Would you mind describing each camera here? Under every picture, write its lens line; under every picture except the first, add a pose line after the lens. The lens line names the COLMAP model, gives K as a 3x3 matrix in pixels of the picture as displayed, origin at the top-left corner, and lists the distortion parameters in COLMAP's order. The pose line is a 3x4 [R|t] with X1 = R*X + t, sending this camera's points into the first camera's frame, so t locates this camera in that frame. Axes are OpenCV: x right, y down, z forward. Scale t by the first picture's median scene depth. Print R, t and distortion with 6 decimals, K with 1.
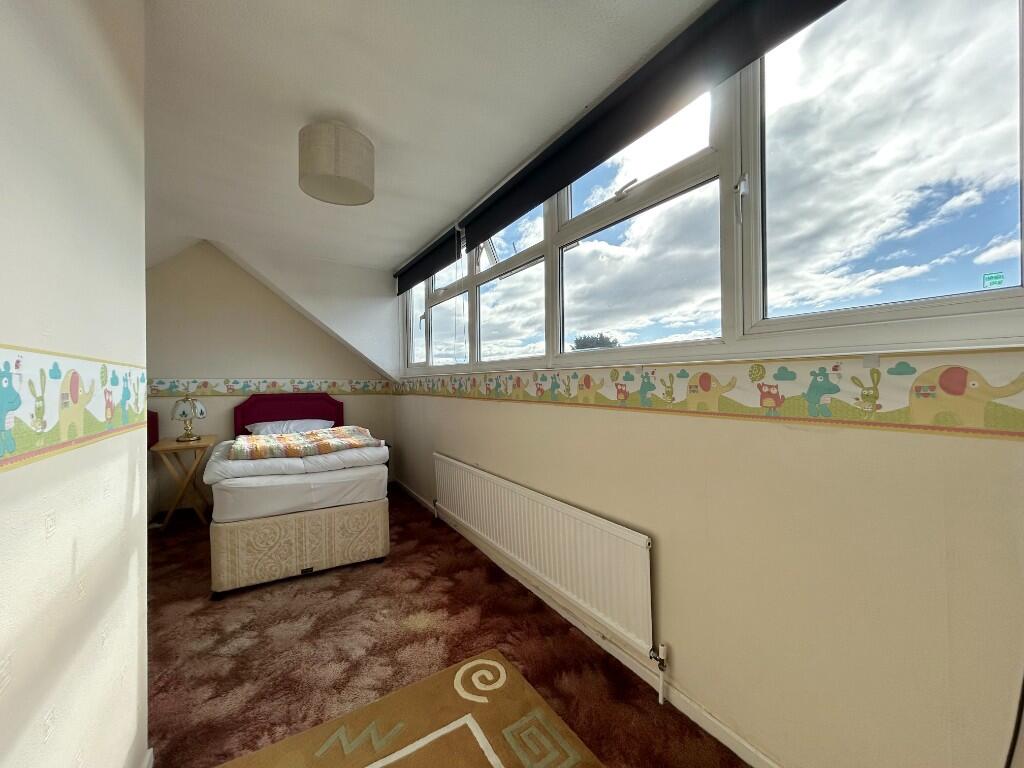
lens RADIAL K [[412.8, 0, 504.1], [0, 412.8, 385.1], [0, 0, 1]] dist [0.002363, 0.000839]
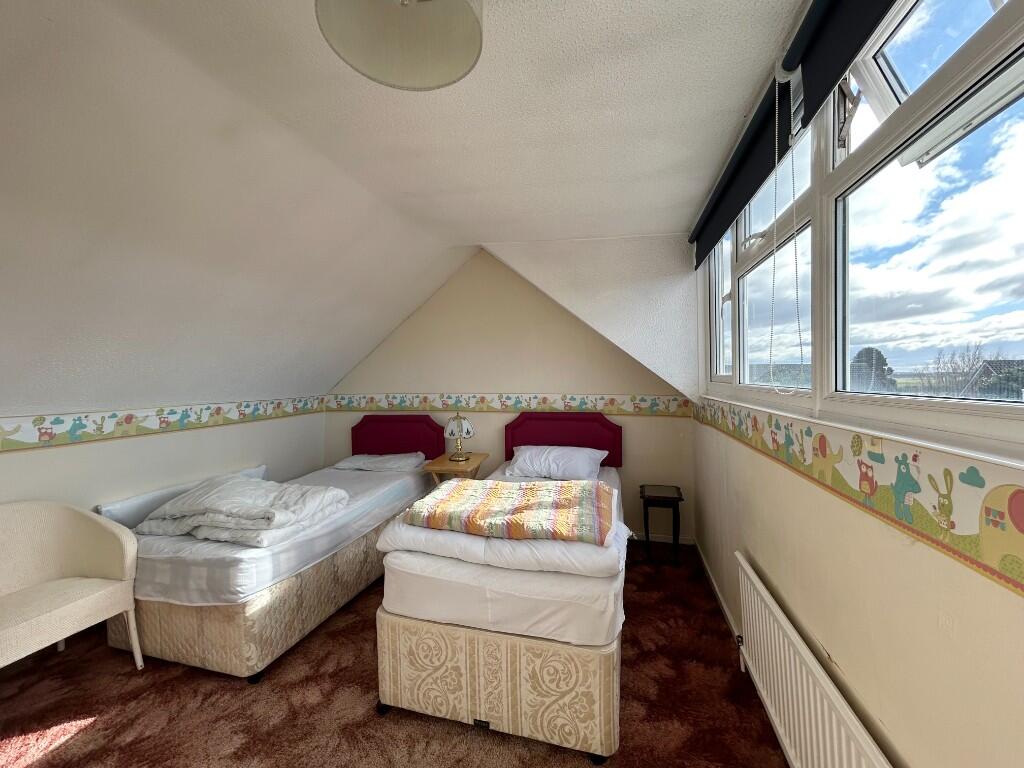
lens RADIAL K [[412.8, 0, 504.8], [0, 412.8, 384.0], [0, 0, 1]] dist [0.002363, 0.000839]
pose [[0.699005, 0.010870, -0.715034, -0.003156], [-0.002364, 0.999914, 0.012890, -0.067700], [0.715113, -0.007320, 0.698970, 0.493519]]
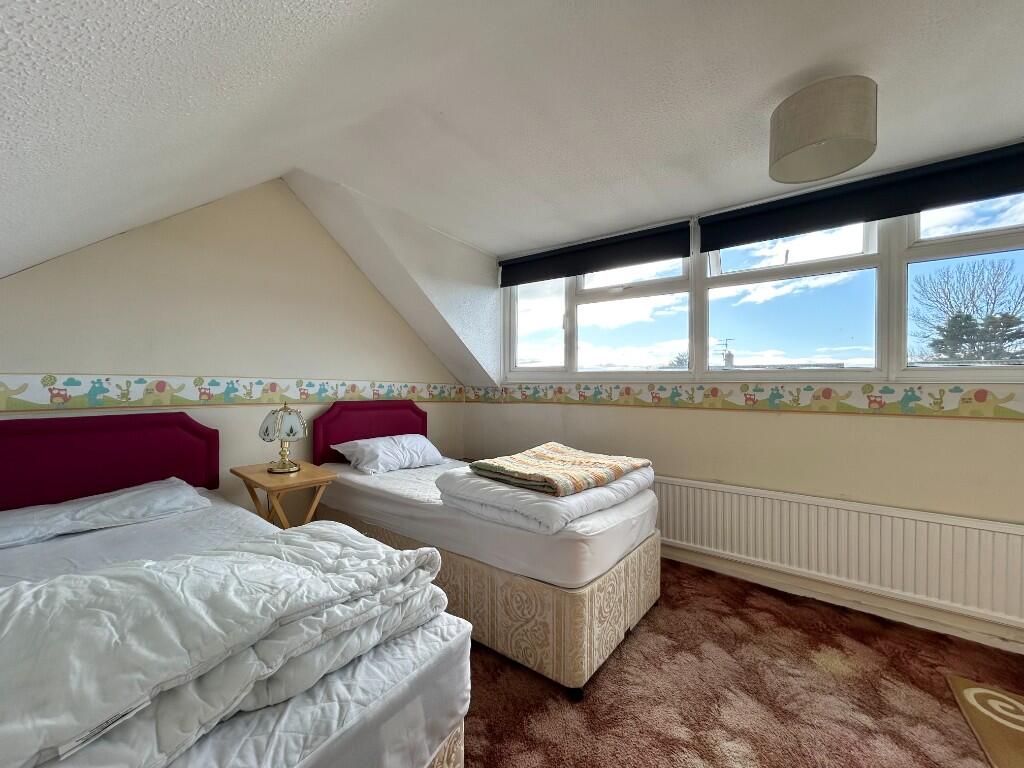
lens RADIAL K [[412.8, 0, 510.6], [0, 412.8, 383.6], [0, 0, 1]] dist [0.002363, 0.000839]
pose [[0.926621, 0.021357, 0.375389, -0.827807], [-0.015449, 0.999705, -0.018742, -0.000815], [-0.375679, 0.011568, 0.926678, 0.299573]]
